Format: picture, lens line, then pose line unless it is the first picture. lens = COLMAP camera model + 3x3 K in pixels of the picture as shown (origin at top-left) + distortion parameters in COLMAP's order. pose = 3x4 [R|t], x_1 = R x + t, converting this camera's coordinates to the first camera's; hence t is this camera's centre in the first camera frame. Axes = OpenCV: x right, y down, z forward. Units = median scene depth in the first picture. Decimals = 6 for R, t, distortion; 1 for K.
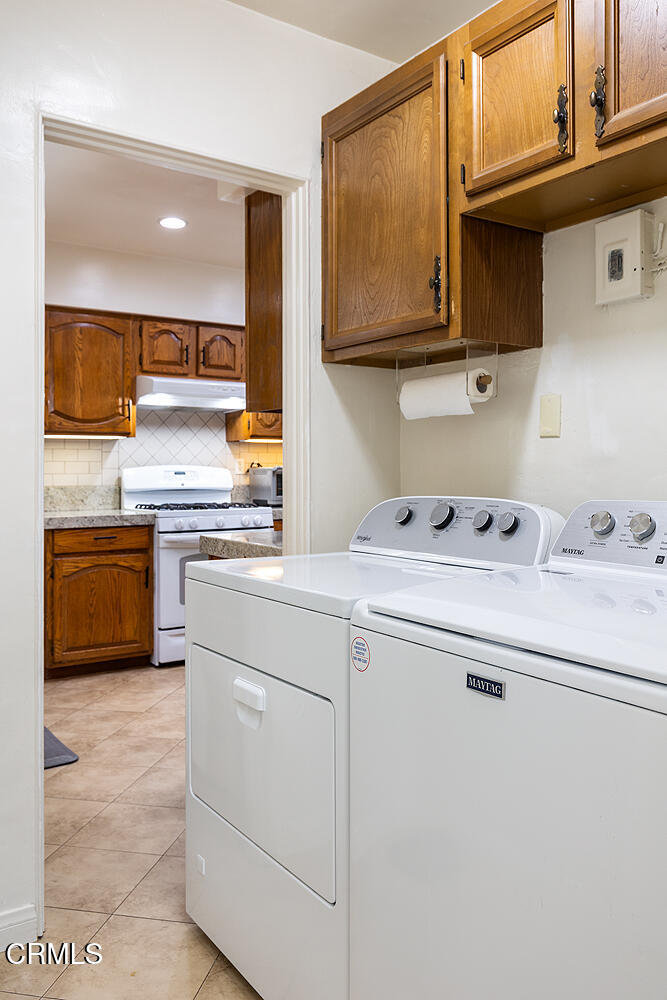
lens RADIAL K [[800.8, 0, 332.7], [0, 800.8, 497.2], [0, 0, 1]] dist [0.001477, 0.001025]
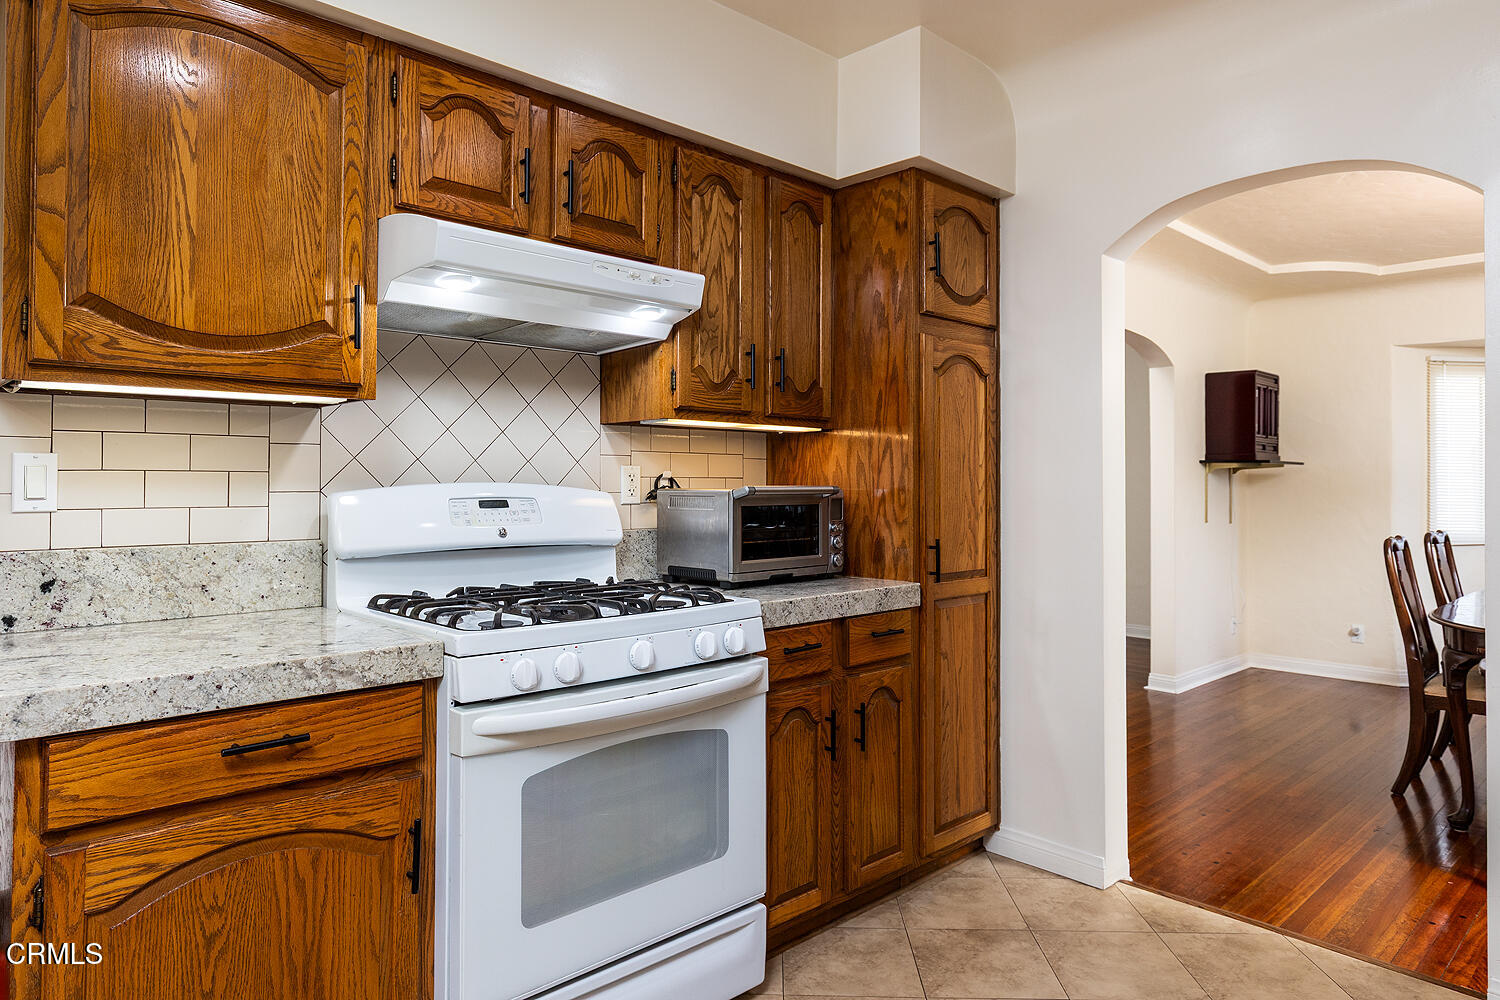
lens RADIAL K [[942.2, 0, 753.6], [0, 942.2, 489.6], [0, 0, 1]] dist [-0.000189, -0.001993]
pose [[0.985762, 0.005375, 0.168060, -0.157510], [-0.001487, 0.999728, -0.023255, -0.028587], [-0.168139, 0.022674, 0.985502, 0.591371]]
